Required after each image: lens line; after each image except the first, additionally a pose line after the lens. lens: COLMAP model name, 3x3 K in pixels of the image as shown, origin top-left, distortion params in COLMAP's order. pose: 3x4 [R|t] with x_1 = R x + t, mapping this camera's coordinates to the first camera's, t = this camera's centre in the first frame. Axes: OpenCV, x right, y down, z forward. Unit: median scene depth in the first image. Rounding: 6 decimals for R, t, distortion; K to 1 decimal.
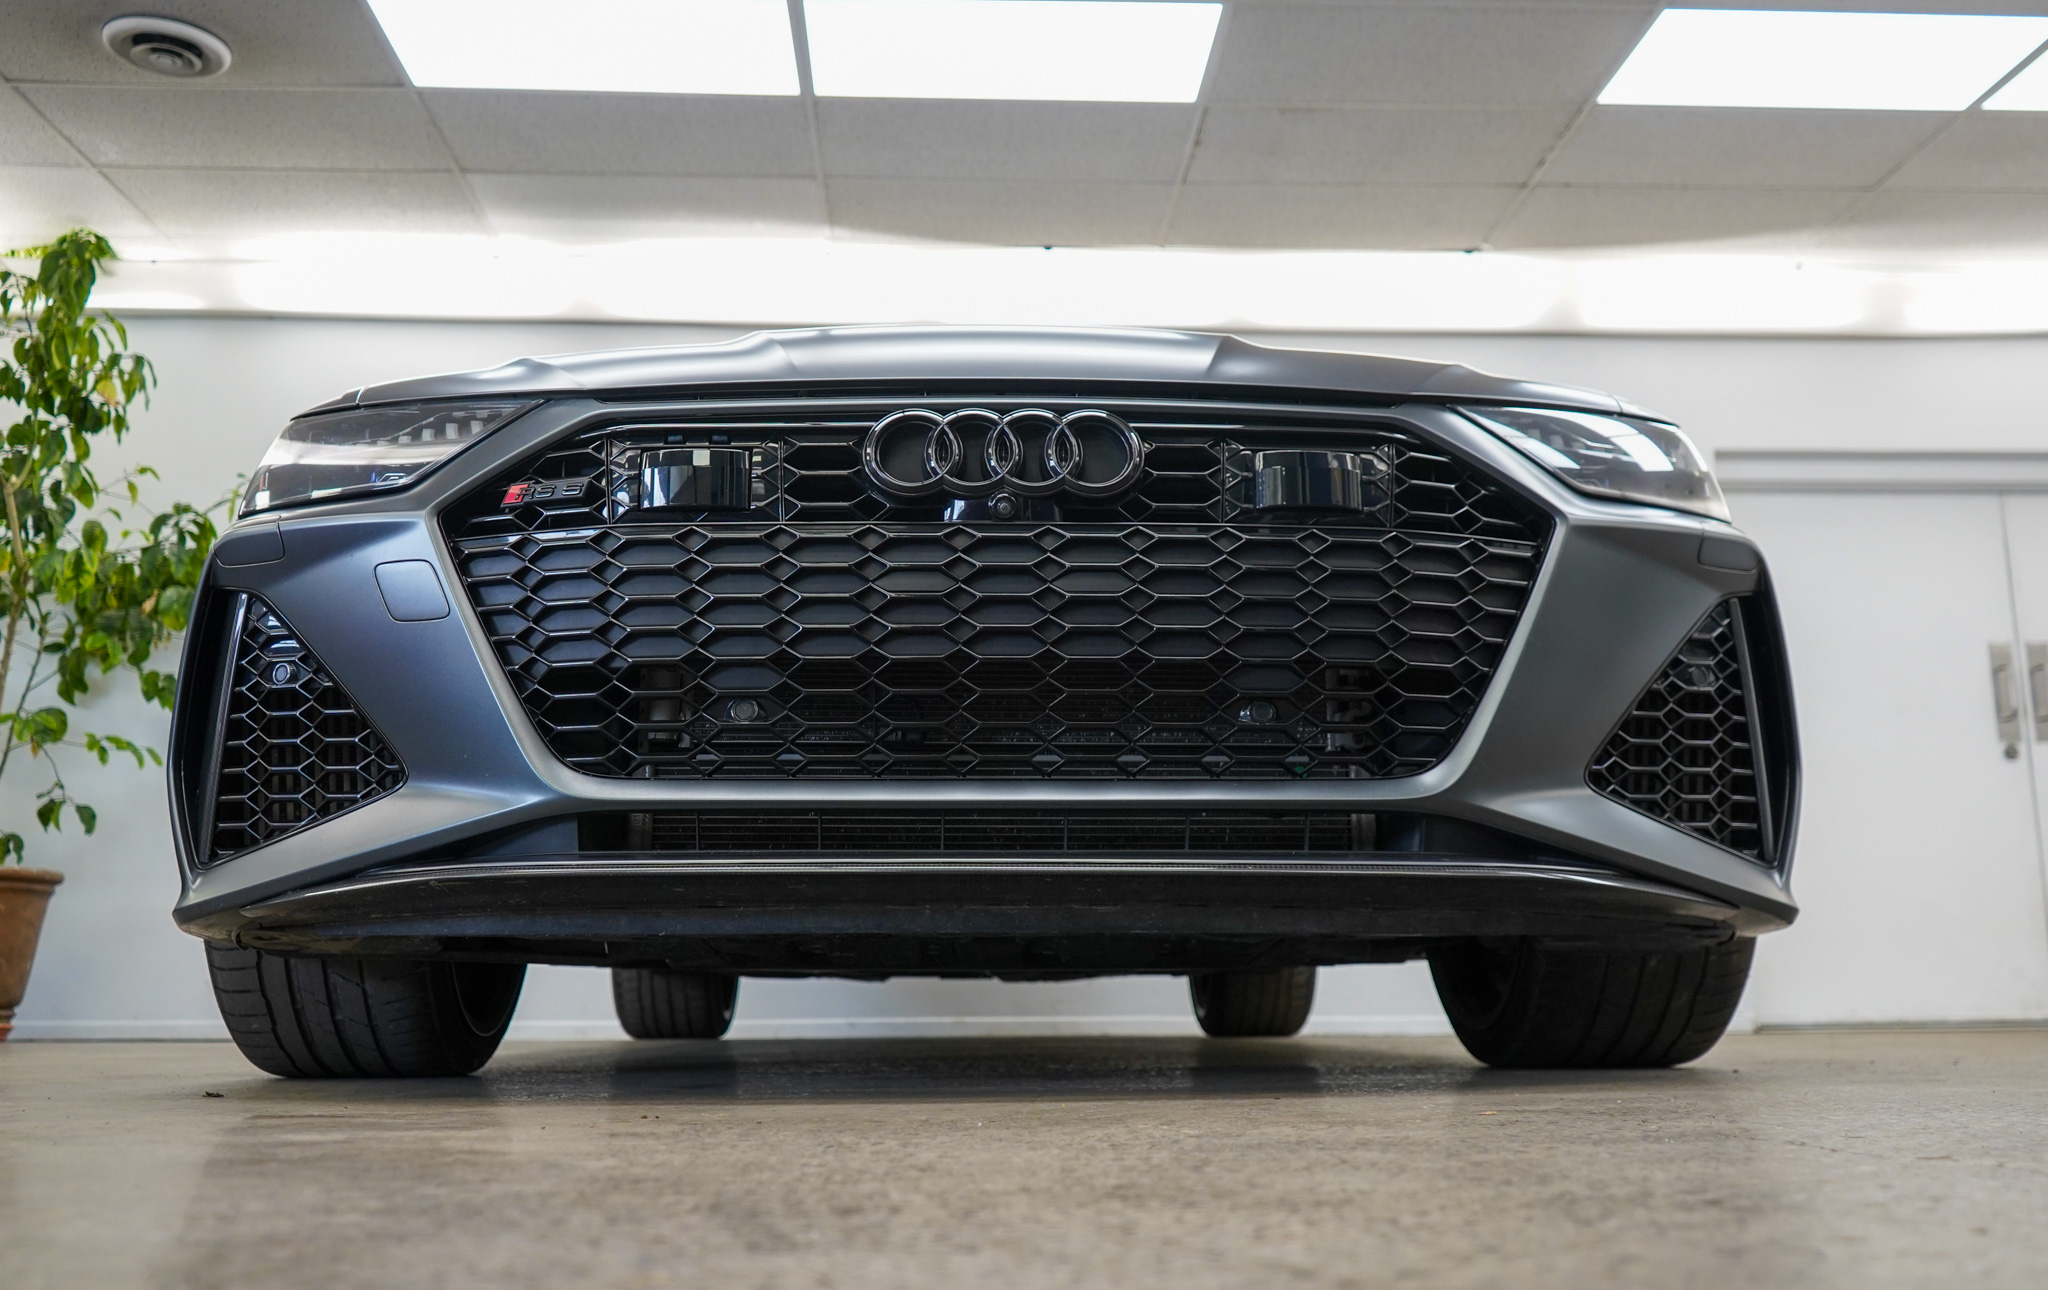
lens RADIAL K [[1943.1, 0, 1002.6], [0, 1943.1, 639.1], [0, 0, 1]] dist [-0.005166, 0.014857]
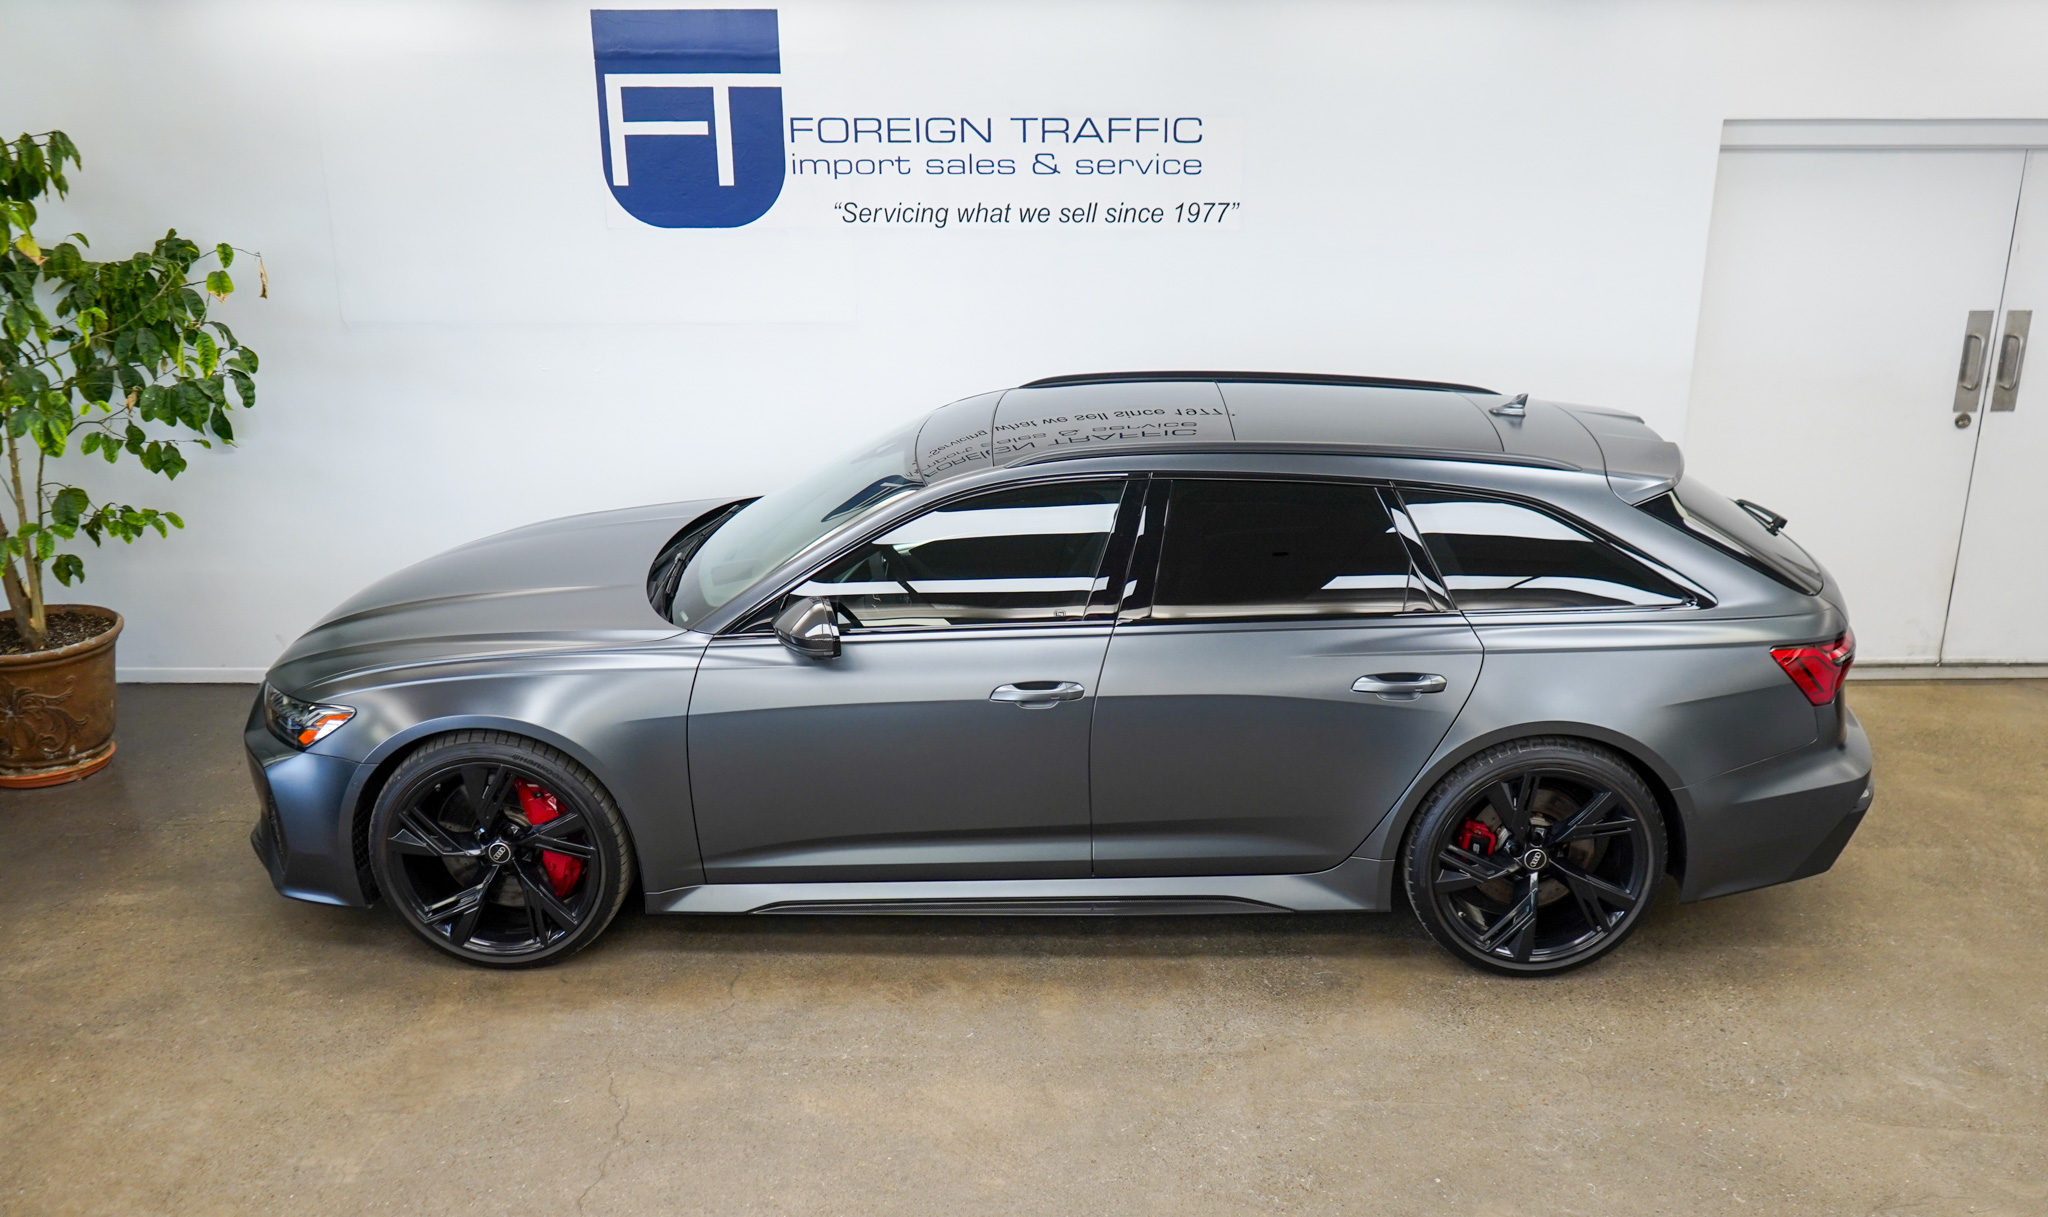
lens RADIAL K [[1821.4, 0, 1075.1], [0, 1821.4, 697.8], [0, 0, 1]] dist [-0.004646, -0.012217]
pose [[0.999387, 0.022766, -0.026596, 0.094708], [-0.005193, 0.847673, 0.530494, -0.390657], [0.034622, -0.530030, 0.847272, 0.100785]]
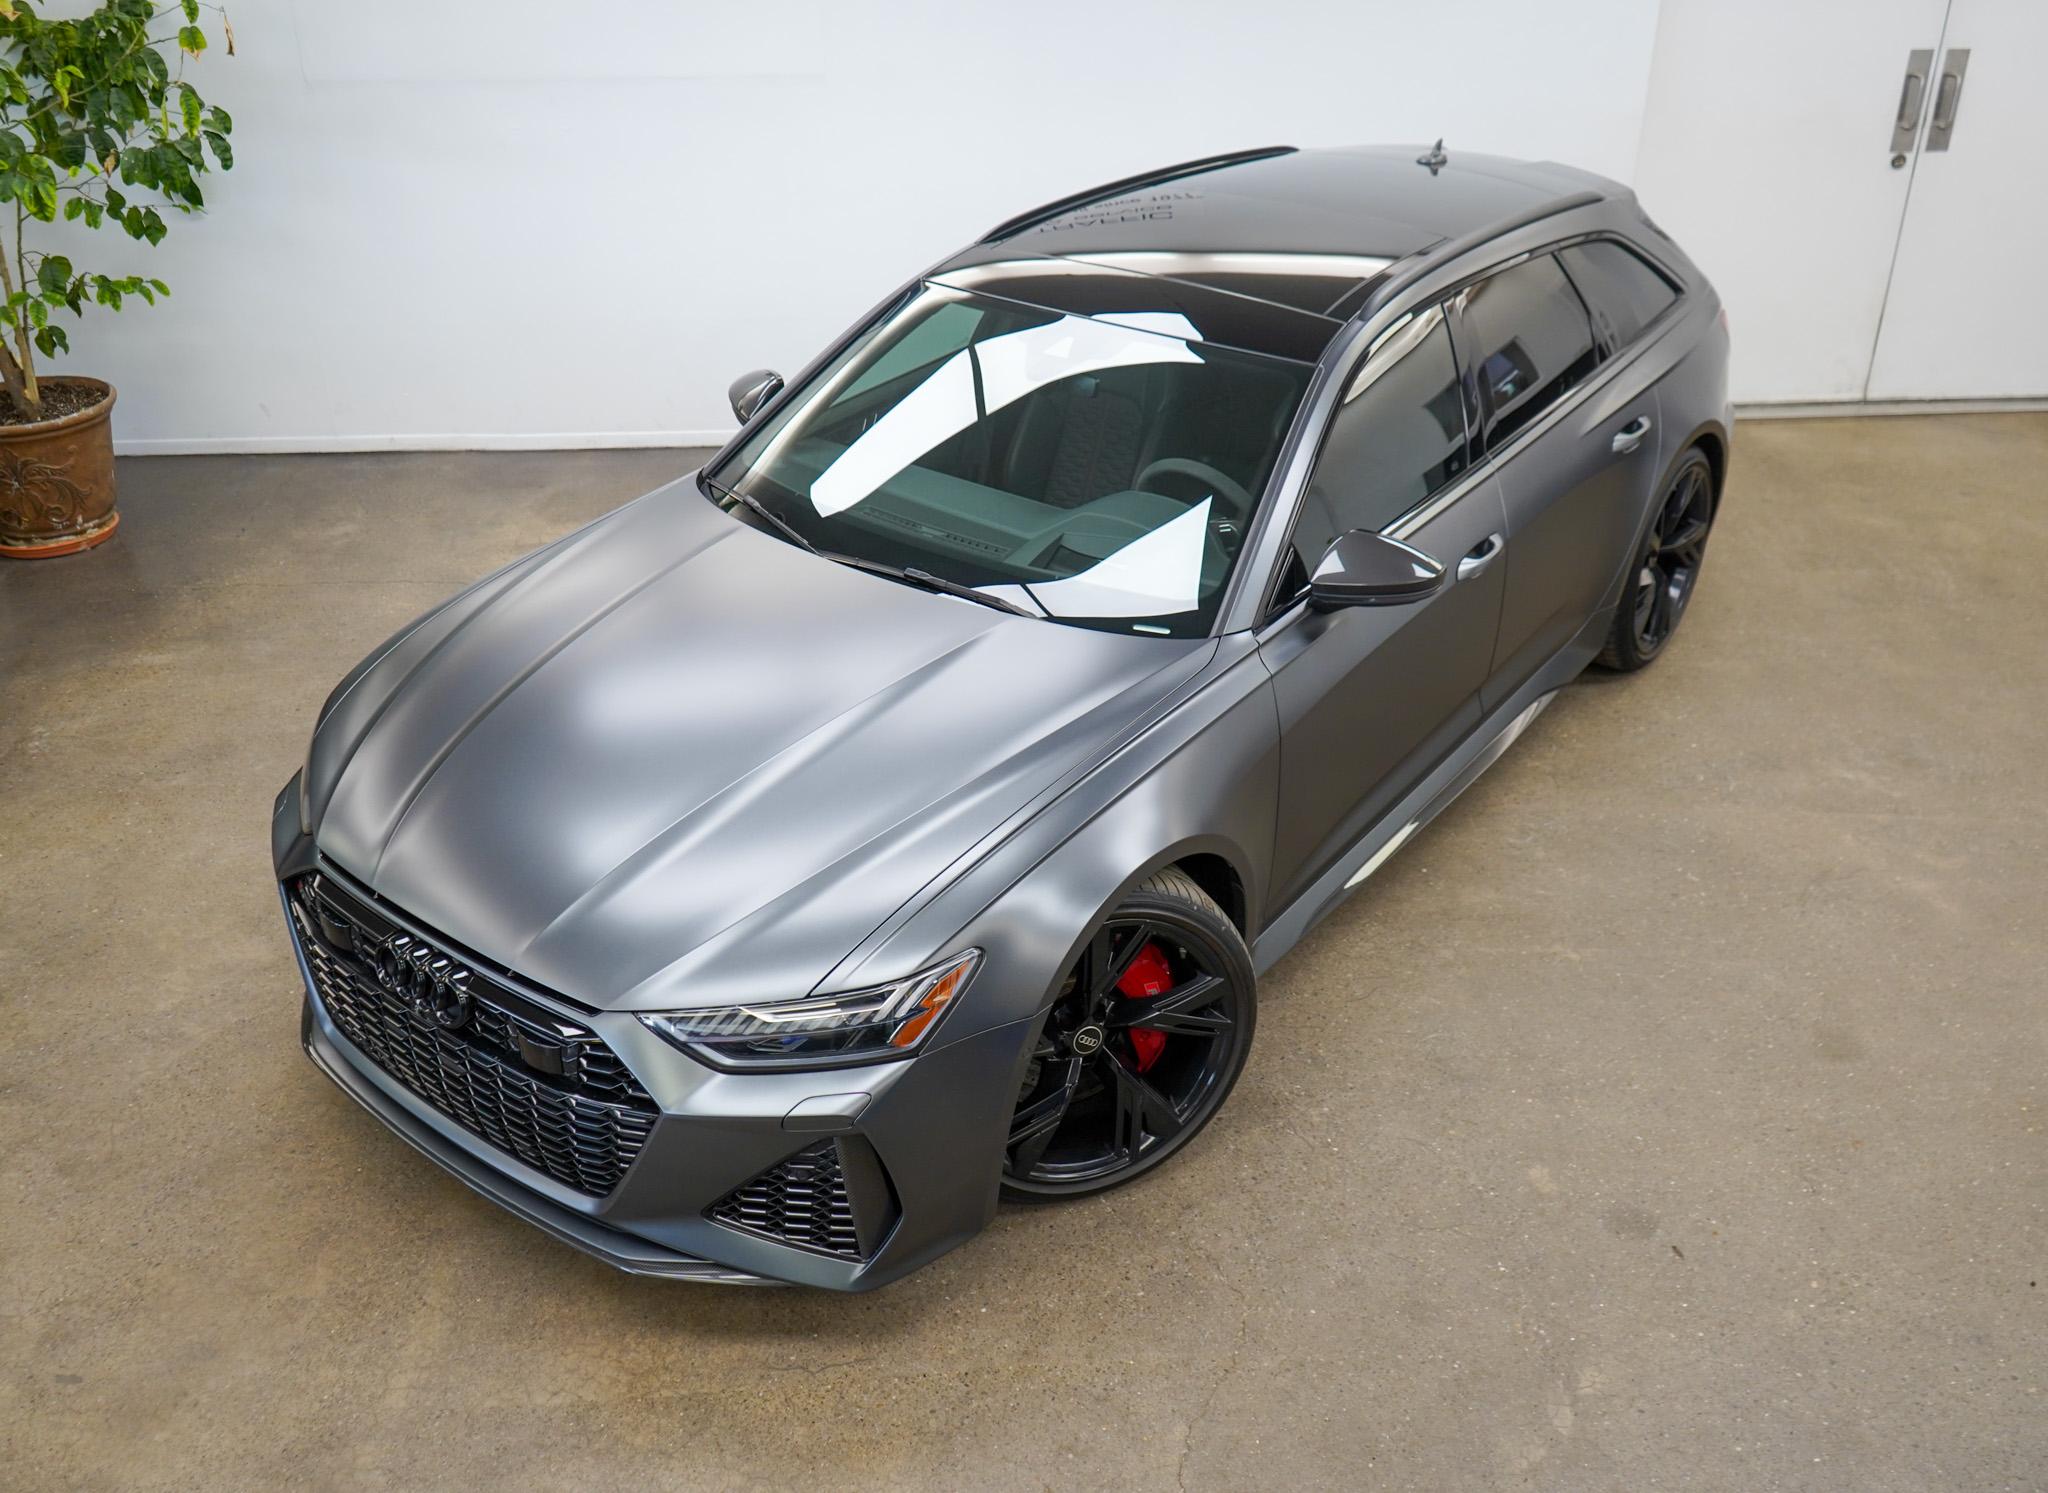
lens RADIAL K [[1783.0, 0, 1067.8], [0, 1783.0, 746.7], [0, 0, 1]] dist [-0.025961, 0.027033]
pose [[0.999842, -0.001725, 0.017711, 0.055908], [-0.010265, 0.757088, 0.653233, -0.394779], [-0.014535, -0.653311, 0.756950, 0.065185]]
